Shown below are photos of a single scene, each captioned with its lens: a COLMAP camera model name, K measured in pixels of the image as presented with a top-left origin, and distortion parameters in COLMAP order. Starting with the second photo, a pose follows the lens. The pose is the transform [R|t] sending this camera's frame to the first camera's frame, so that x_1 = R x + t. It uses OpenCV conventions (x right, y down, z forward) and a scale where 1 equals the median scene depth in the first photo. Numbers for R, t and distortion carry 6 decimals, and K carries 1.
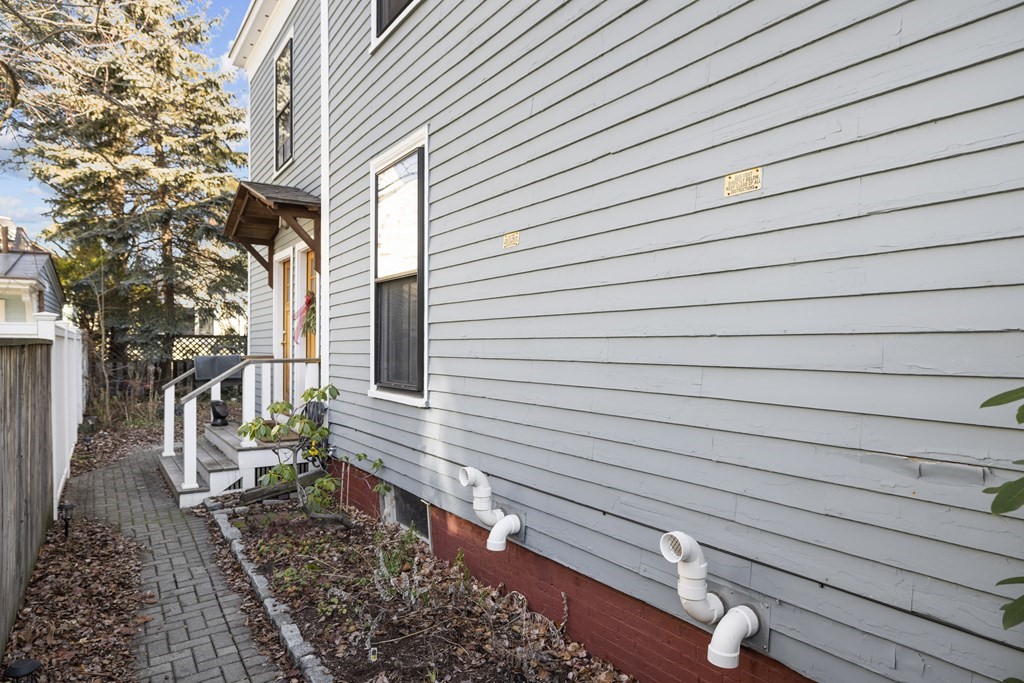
lens RADIAL K [[613.0, 0, 512.0], [0, 613.0, 341.5], [0, 0, 1]] dist [0.000970, -0.000205]
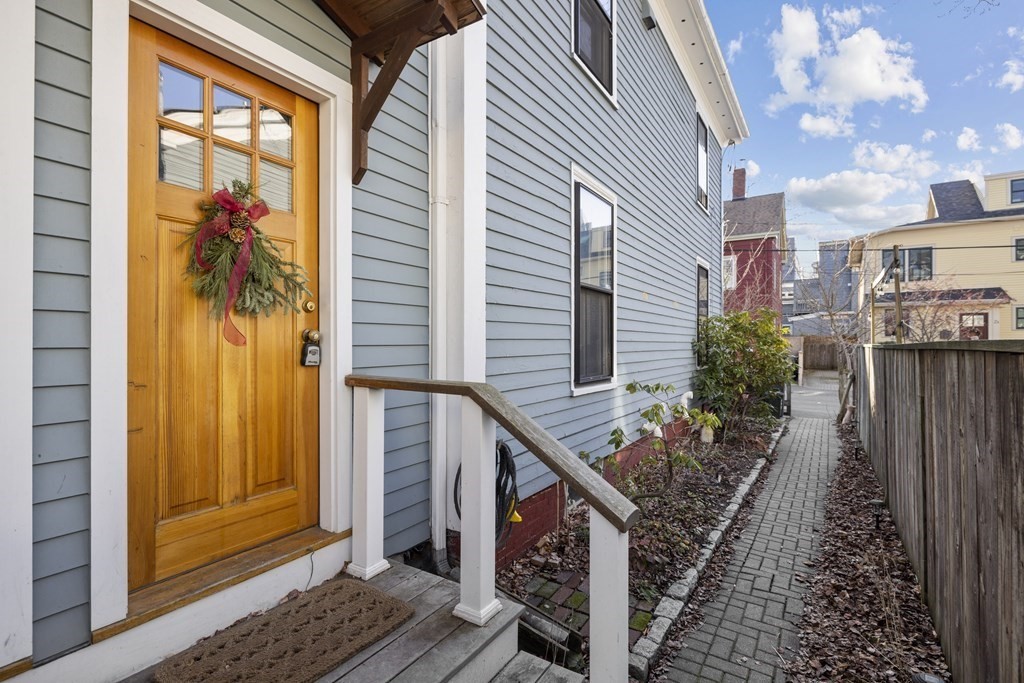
lens RADIAL K [[485.8, 0, 512.0], [0, 485.8, 341.5], [0, 0, 1]] dist [-0.000273, 0.000016]
pose [[-0.399652, -0.005097, 0.916653, -1.009326], [0.003305, 0.999970, 0.007001, -0.007563], [-0.916661, 0.005828, -0.399623, 1.557203]]
